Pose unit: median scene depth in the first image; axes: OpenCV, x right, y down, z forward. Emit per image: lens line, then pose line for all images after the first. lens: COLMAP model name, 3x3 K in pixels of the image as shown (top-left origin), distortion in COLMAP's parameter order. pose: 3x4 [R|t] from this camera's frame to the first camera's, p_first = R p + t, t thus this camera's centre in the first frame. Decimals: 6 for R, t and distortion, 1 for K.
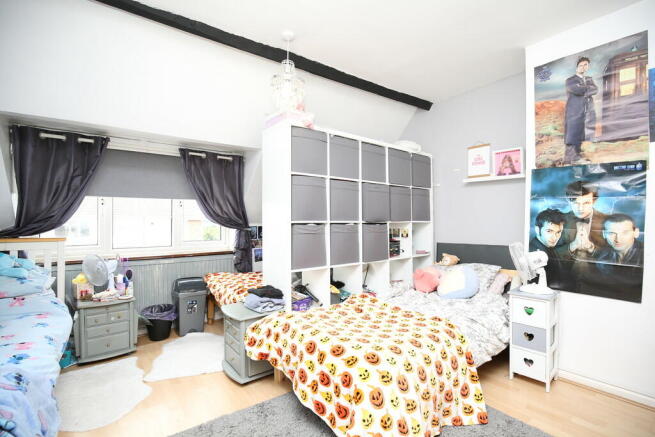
lens RADIAL K [[313.8, 0, 327.5], [0, 313.8, 218.5], [0, 0, 1]] dist [-0.003318, 0.000031]
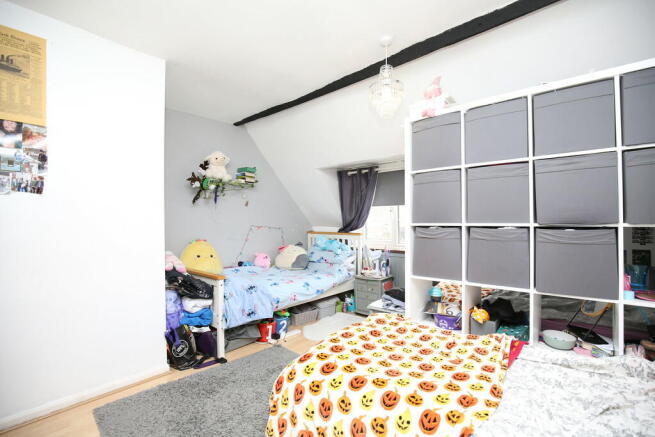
lens RADIAL K [[309.9, 0, 327.8], [0, 309.9, 215.6], [0, 0, 1]] dist [-0.000141, 0.000185]
pose [[0.173060, -0.022218, -0.984661, 0.739910], [0.008661, 0.999741, -0.021036, 0.002015], [0.984873, -0.004887, 0.173208, 0.574842]]
